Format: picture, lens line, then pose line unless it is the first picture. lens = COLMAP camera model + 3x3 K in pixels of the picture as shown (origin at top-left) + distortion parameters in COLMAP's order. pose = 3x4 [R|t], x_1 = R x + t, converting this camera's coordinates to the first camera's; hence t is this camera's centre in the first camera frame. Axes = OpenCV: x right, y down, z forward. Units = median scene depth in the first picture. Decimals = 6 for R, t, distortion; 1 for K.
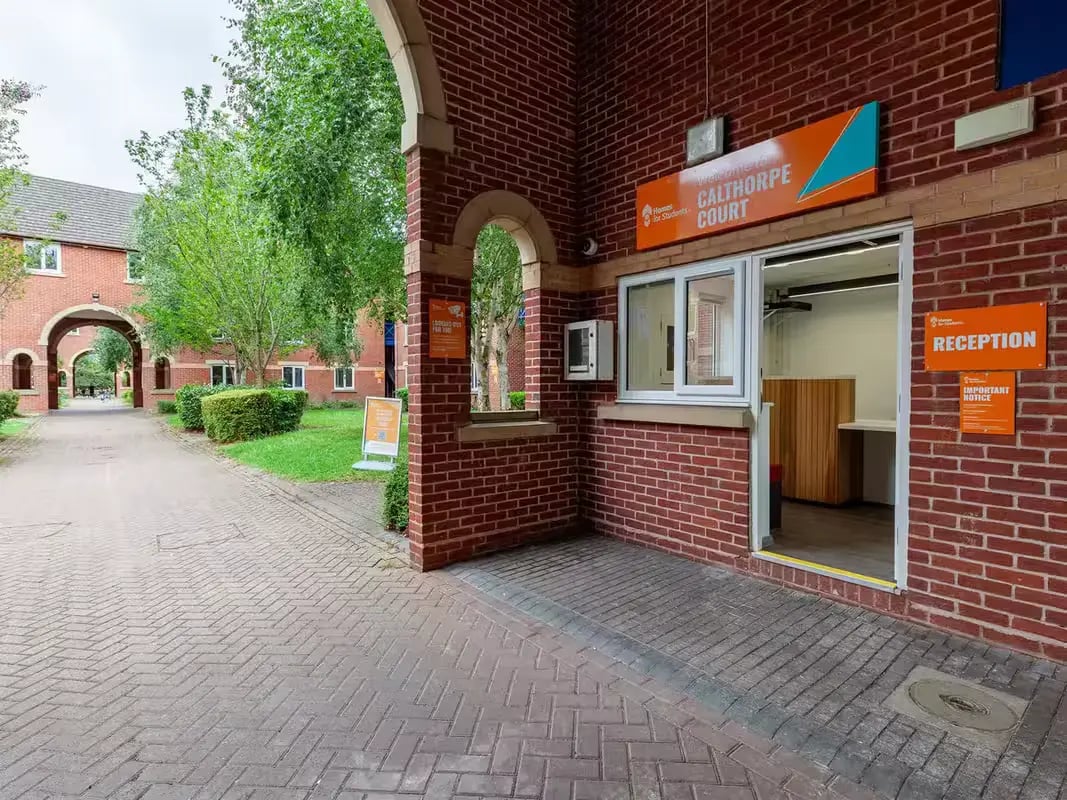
lens RADIAL K [[532.4, 0, 532.2], [0, 532.4, 398.9], [0, 0, 1]] dist [-0.001957, -0.000430]
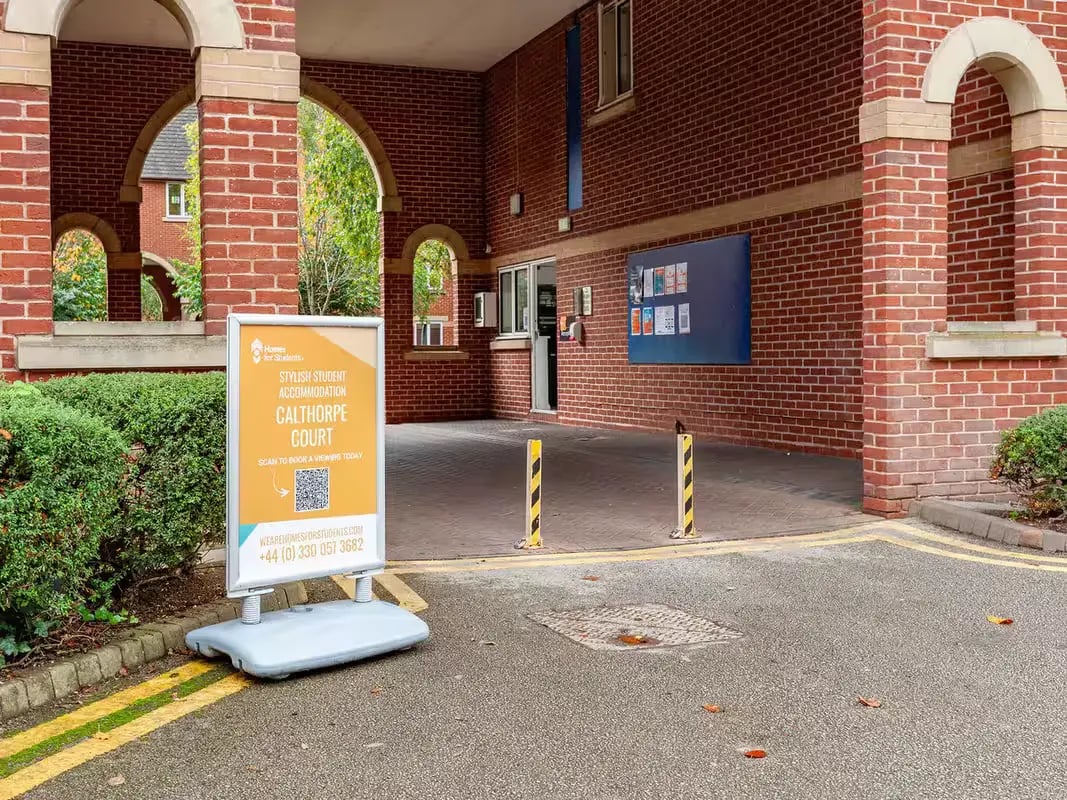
lens RADIAL K [[1247.9, 0, 533.4], [0, 1247.9, 397.6], [0, 0, 1]] dist [0.000047, 0.000000]
pose [[0.952350, 0.000333, -0.305008, 1.502965], [0.002054, 0.999970, 0.007505, 0.165464], [0.305002, -0.007773, 0.952320, -2.827678]]
